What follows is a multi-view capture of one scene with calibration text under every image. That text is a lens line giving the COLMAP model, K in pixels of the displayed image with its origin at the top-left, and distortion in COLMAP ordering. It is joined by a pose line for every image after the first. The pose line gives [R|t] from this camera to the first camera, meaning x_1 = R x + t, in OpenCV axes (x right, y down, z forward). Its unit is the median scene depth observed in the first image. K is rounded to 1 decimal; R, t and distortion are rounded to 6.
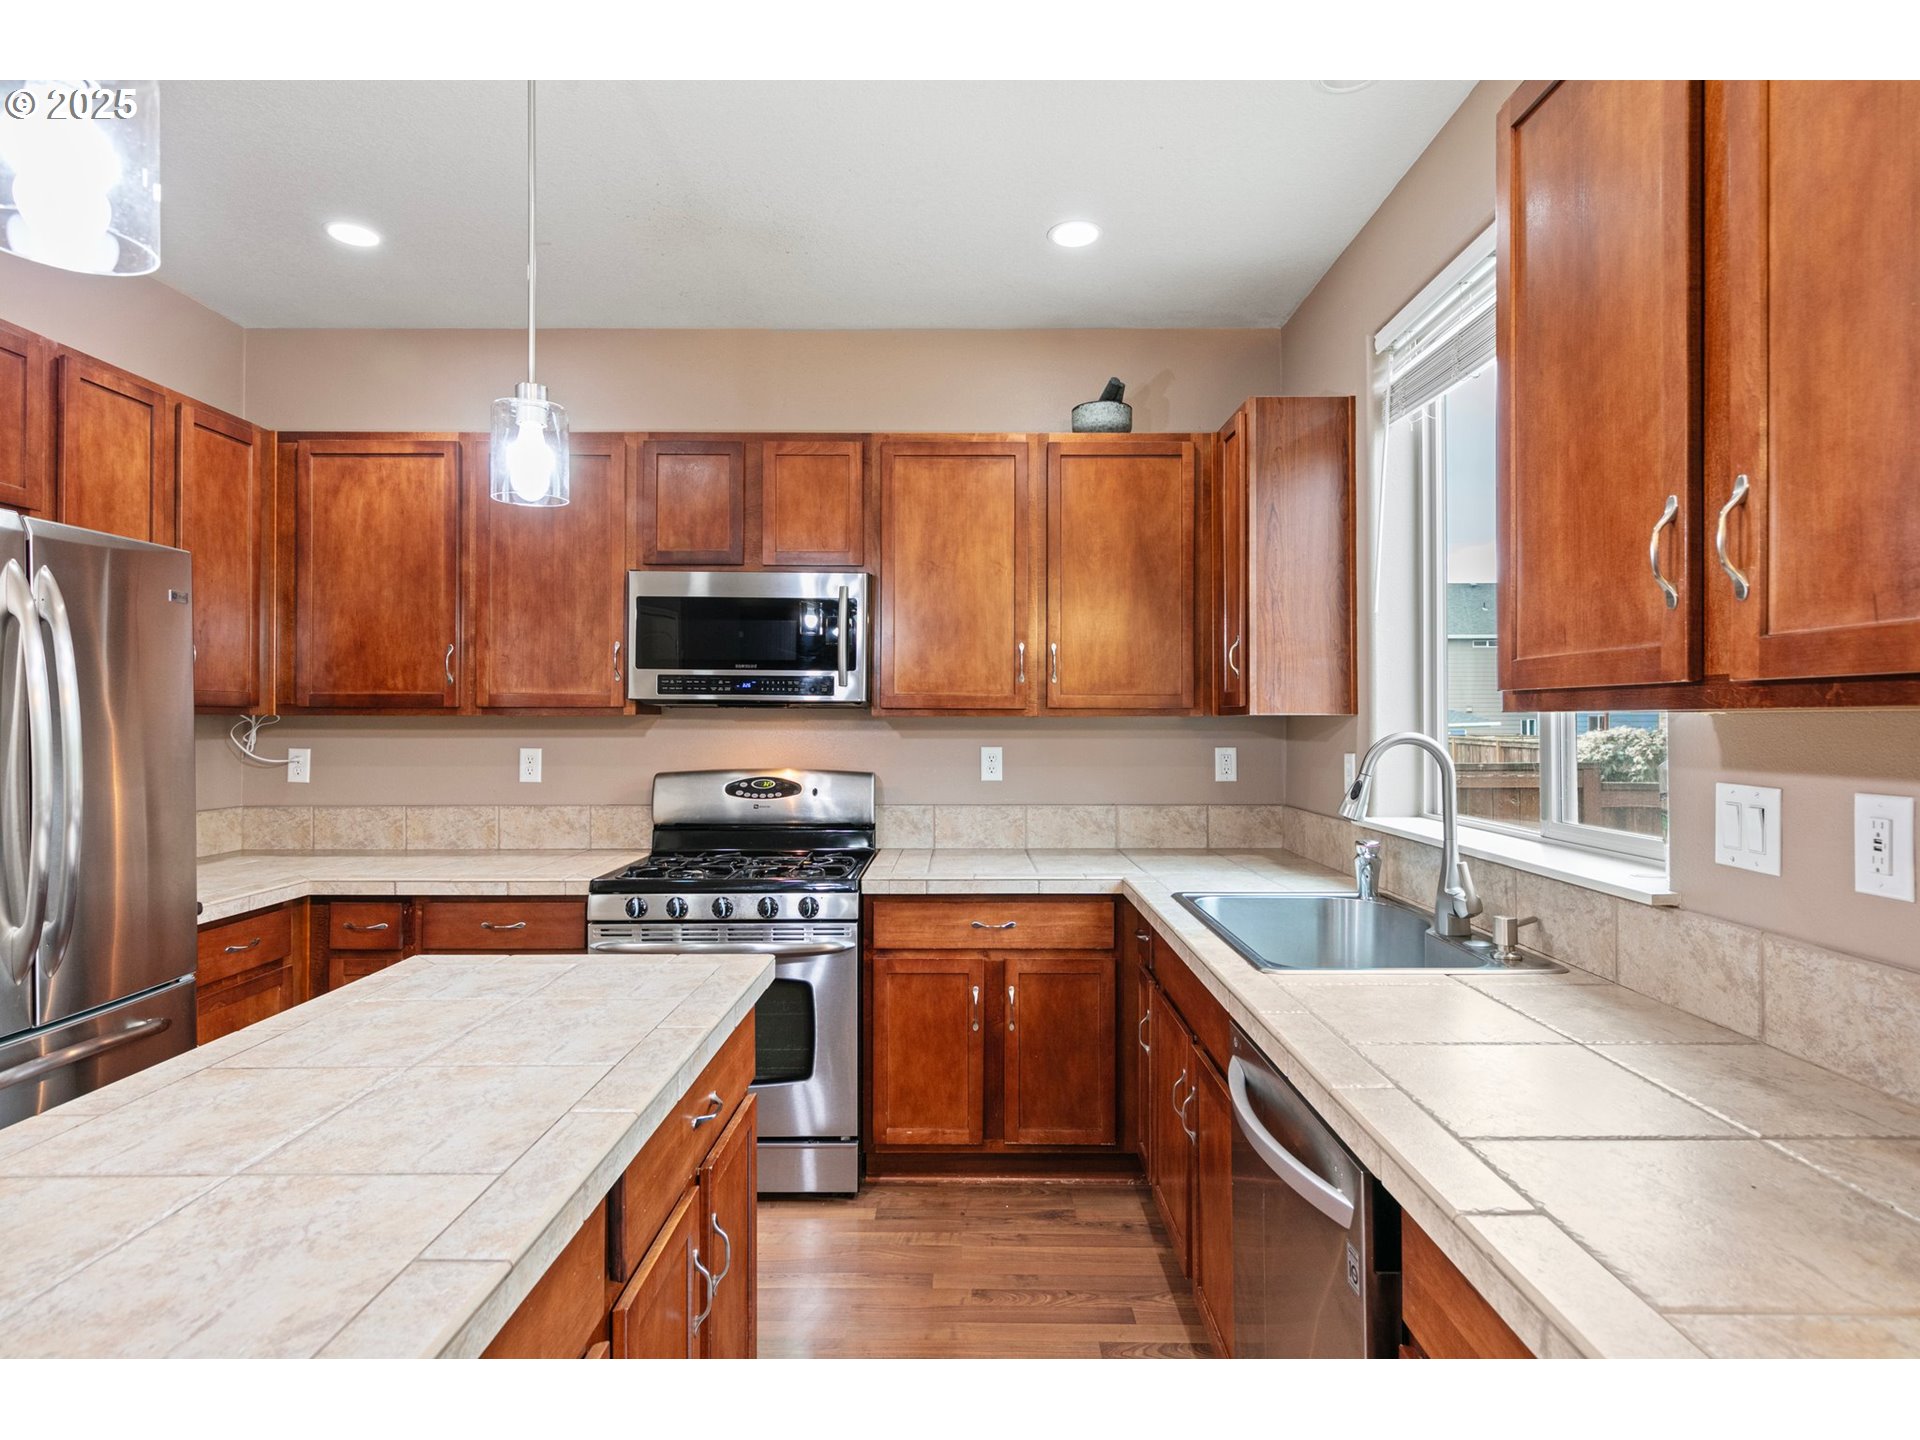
lens RADIAL K [[1030.6, 0, 963.2], [0, 1030.6, 712.1], [0, 0, 1]] dist [0.005553, 0.000244]
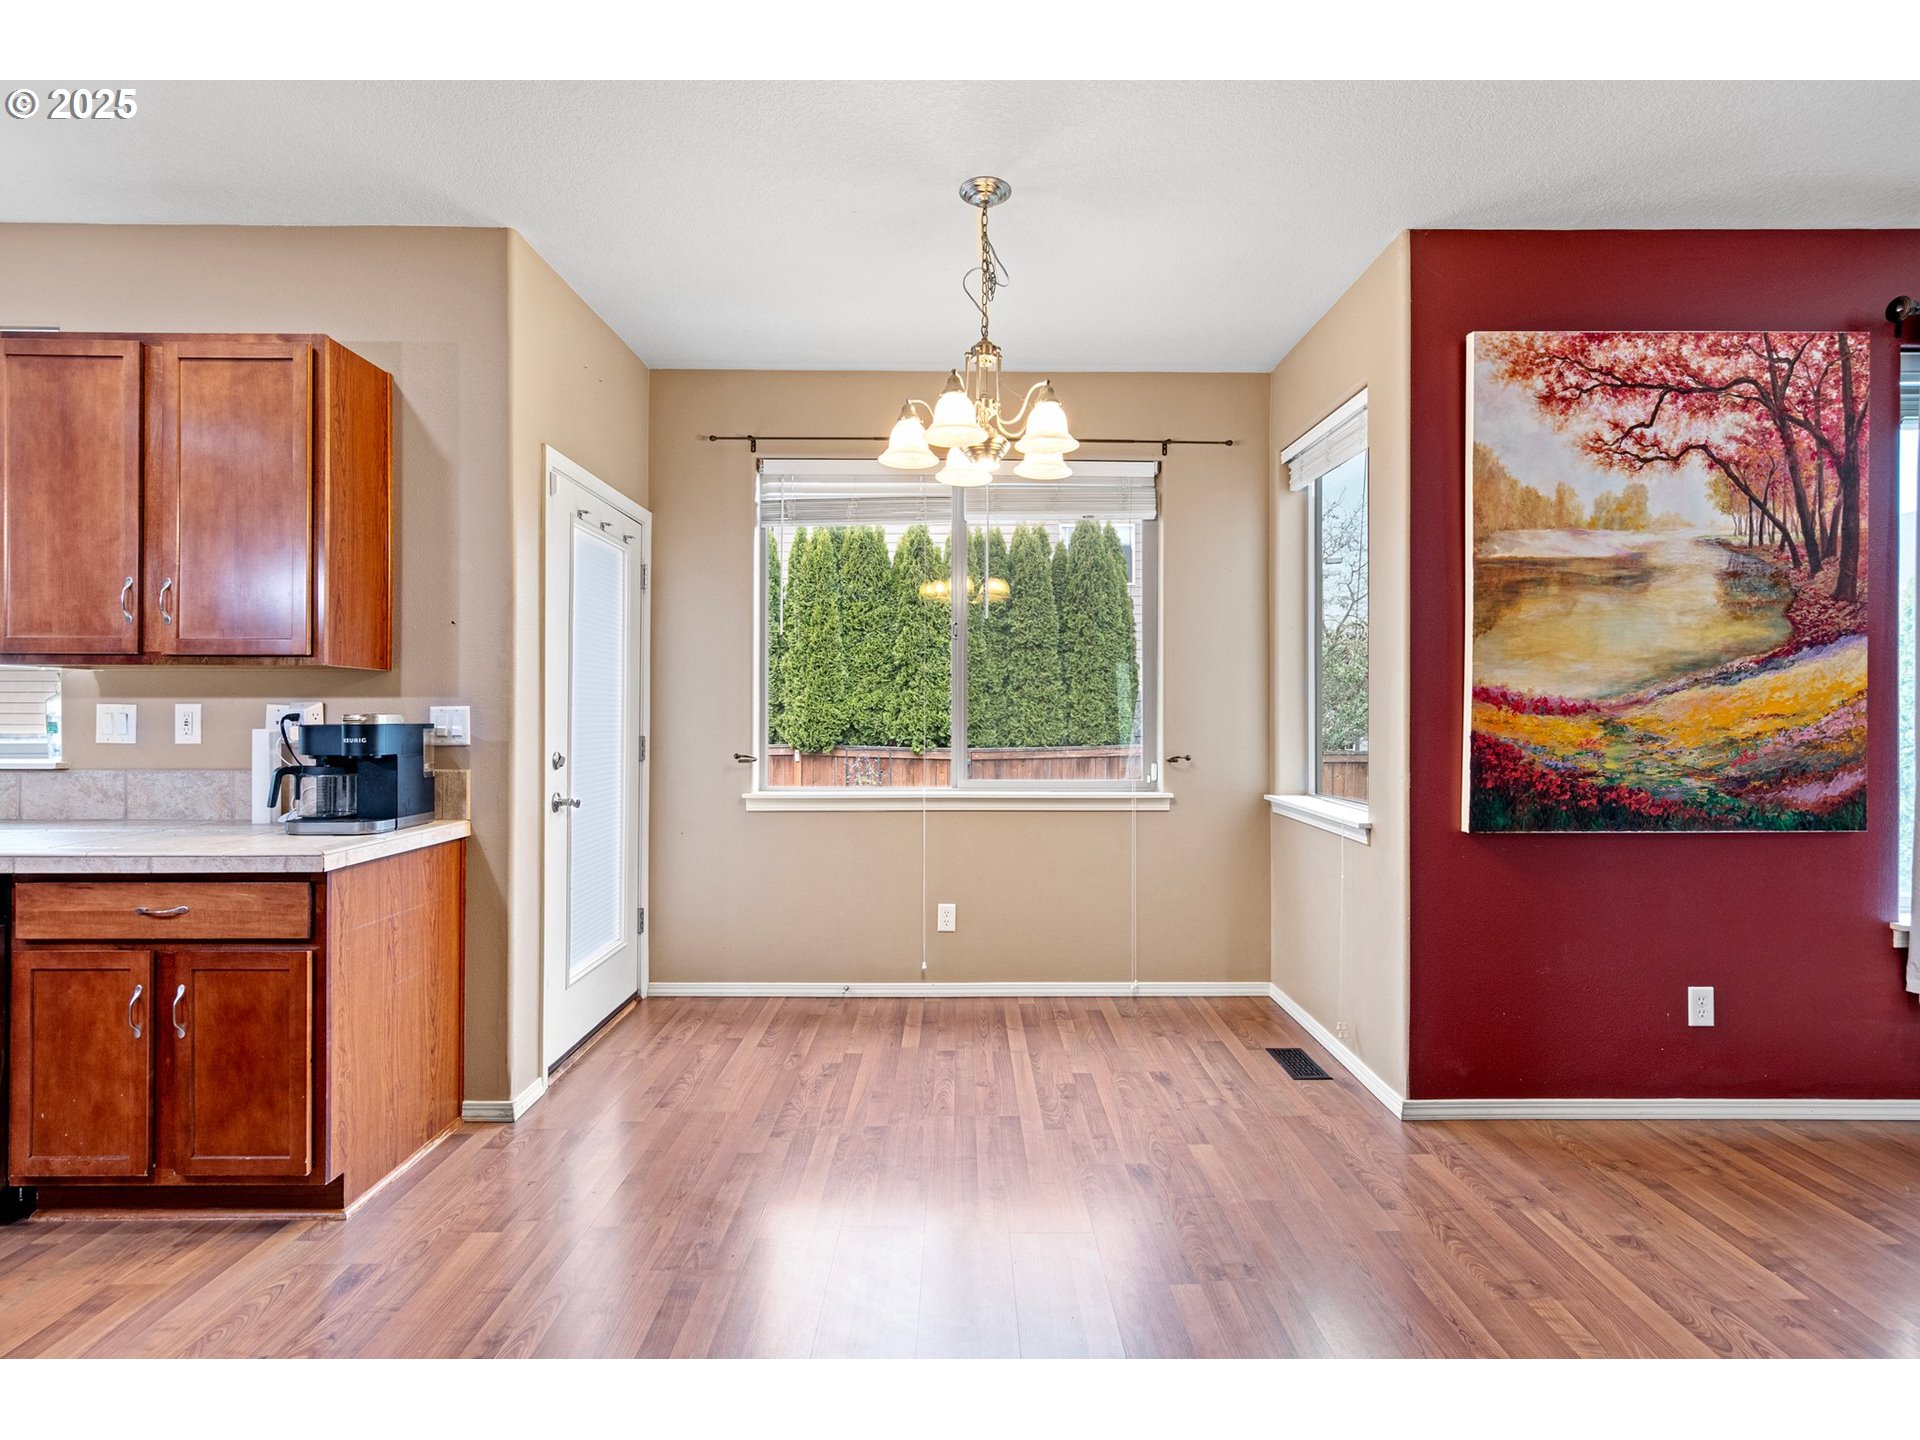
lens RADIAL K [[932.4, 0, 962.8], [0, 932.4, 713.2], [0, 0, 1]] dist [0.004759, 0.000245]
pose [[-0.008049, 0.002508, 0.999964, -0.574464], [-0.009570, 0.999951, -0.002585, 0.037028], [-0.999922, -0.009590, -0.008025, -0.355984]]
